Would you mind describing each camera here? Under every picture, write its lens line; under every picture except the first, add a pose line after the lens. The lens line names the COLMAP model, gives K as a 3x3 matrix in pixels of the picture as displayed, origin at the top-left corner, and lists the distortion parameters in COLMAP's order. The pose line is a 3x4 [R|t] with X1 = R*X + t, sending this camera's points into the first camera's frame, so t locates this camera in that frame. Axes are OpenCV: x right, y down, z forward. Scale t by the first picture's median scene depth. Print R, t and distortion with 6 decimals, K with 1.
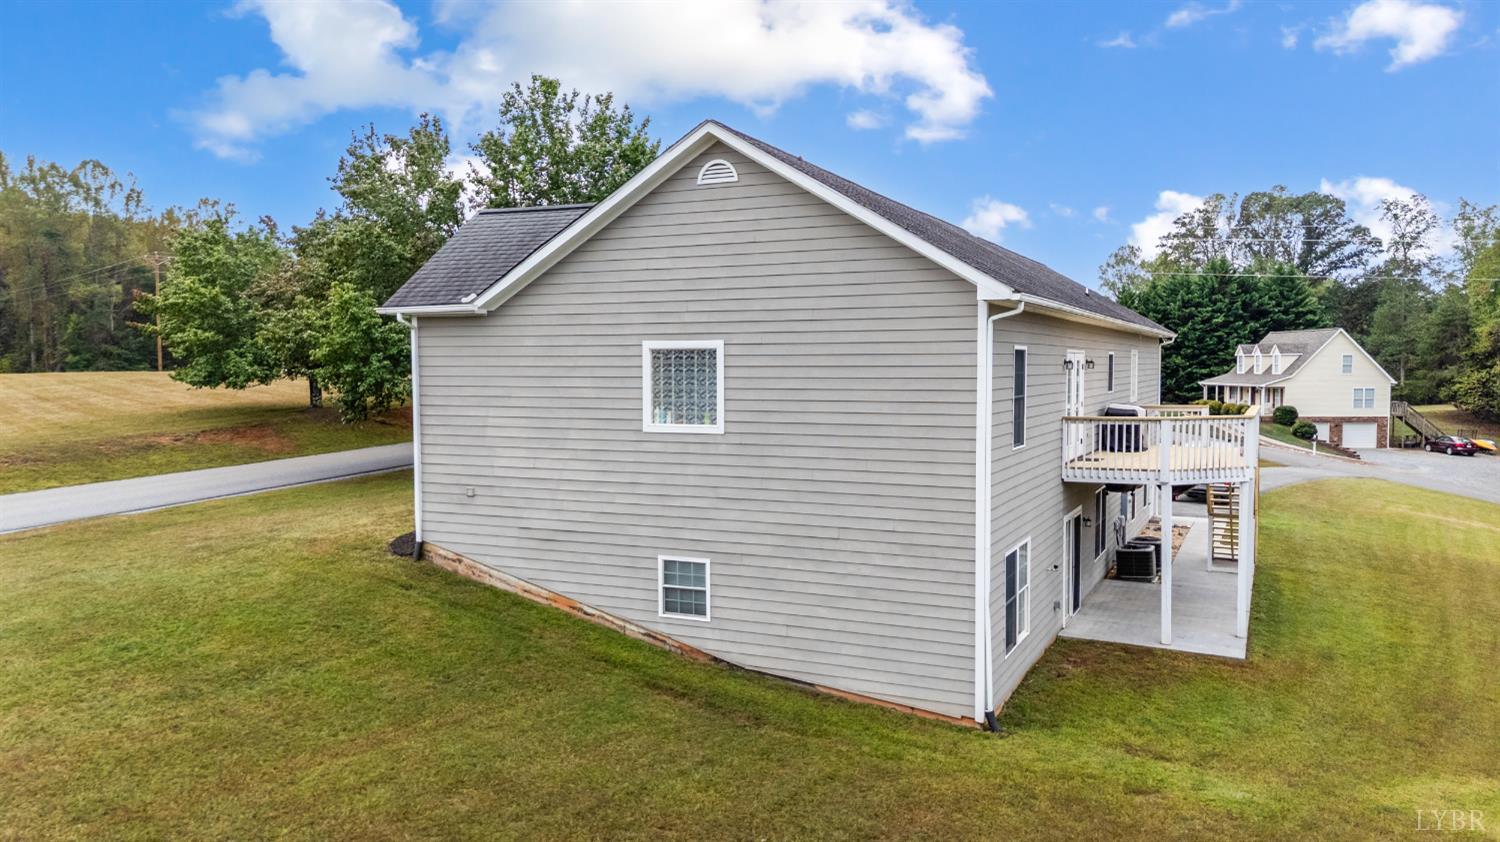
lens RADIAL K [[1101.7, 0, 752.7], [0, 1101.7, 424.3], [0, 0, 1]] dist [0.057468, -0.054095]
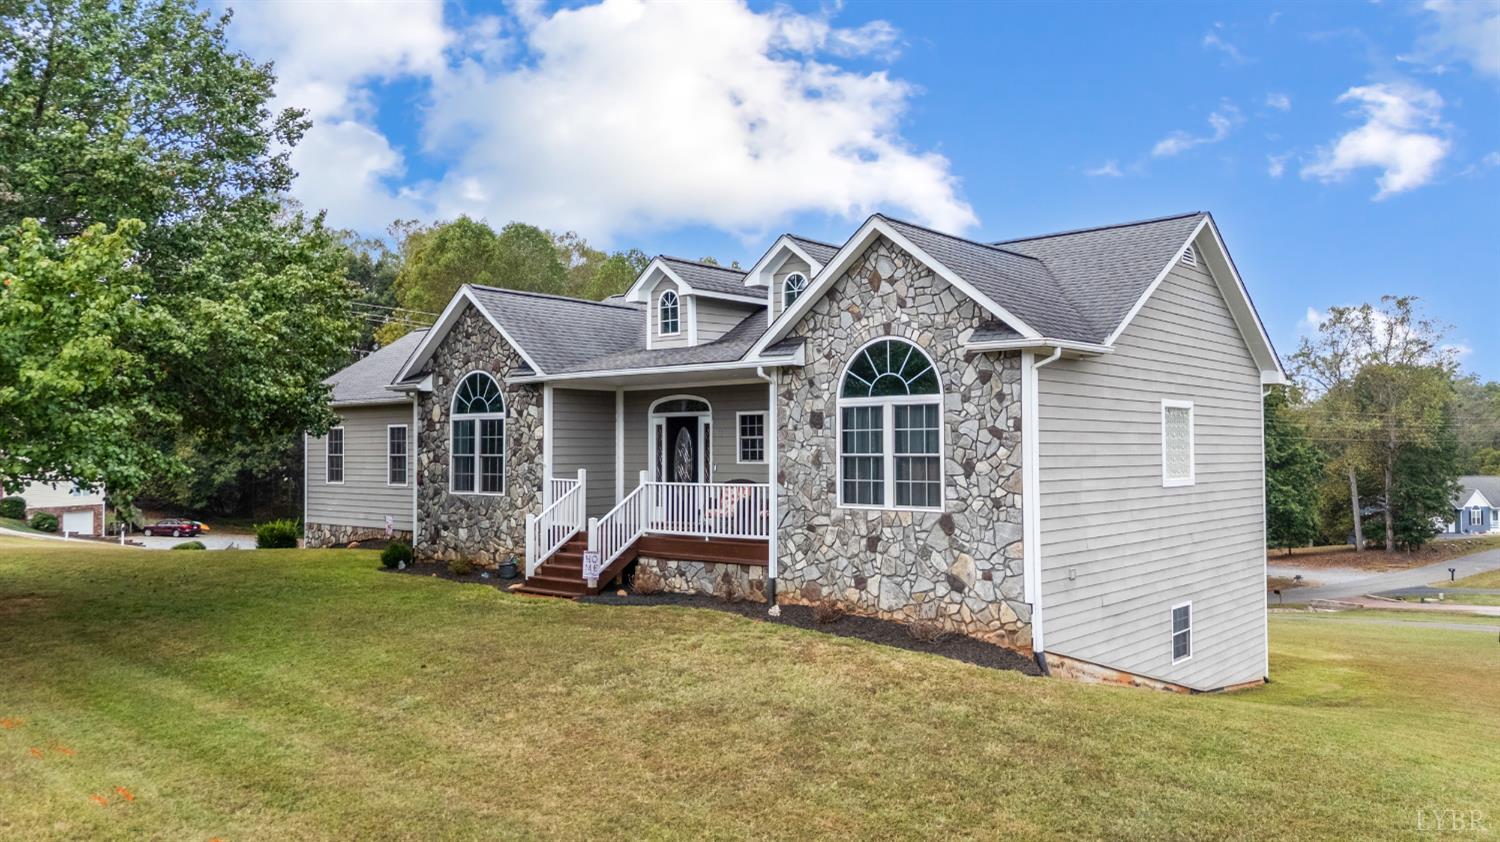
lens RADIAL K [[1101.7, 0, 751.2], [0, 1101.7, 424.5], [0, 0, 1]] dist [0.057468, -0.054095]
pose [[0.270902, 0.025756, 0.962262, -1.205545], [0.053064, 0.997722, -0.041644, -0.029198], [-0.961143, 0.062343, 0.268918, 1.093255]]
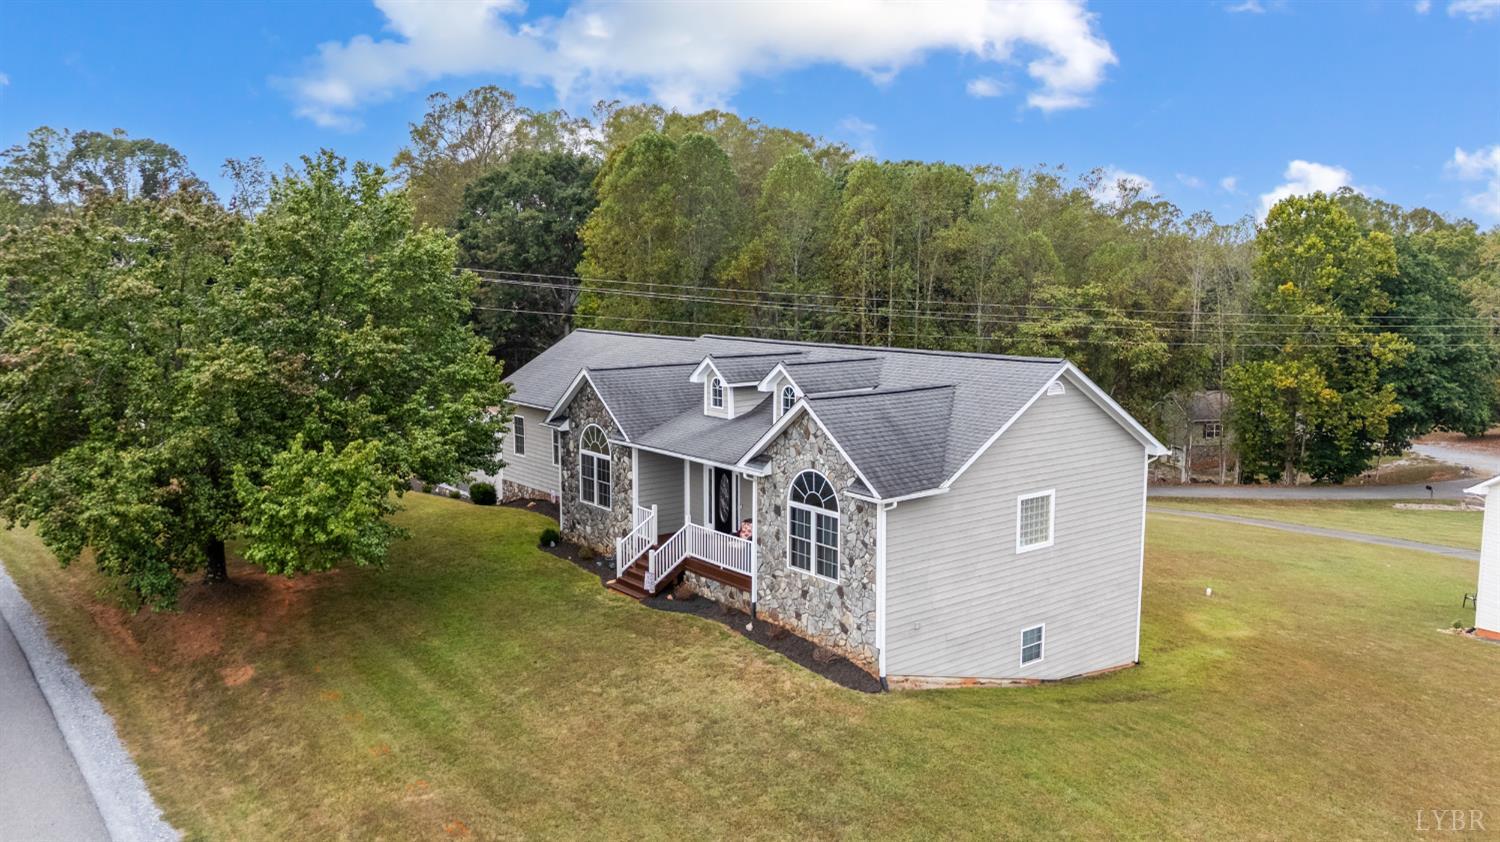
lens RADIAL K [[1101.7, 0, 748.8], [0, 1101.7, 419.5], [0, 0, 1]] dist [0.057468, -0.054095]
pose [[0.454293, -0.114396, 0.883477, -1.614701], [0.046639, 0.993415, 0.104649, -0.359236], [-0.889631, -0.006336, 0.456637, 0.633897]]
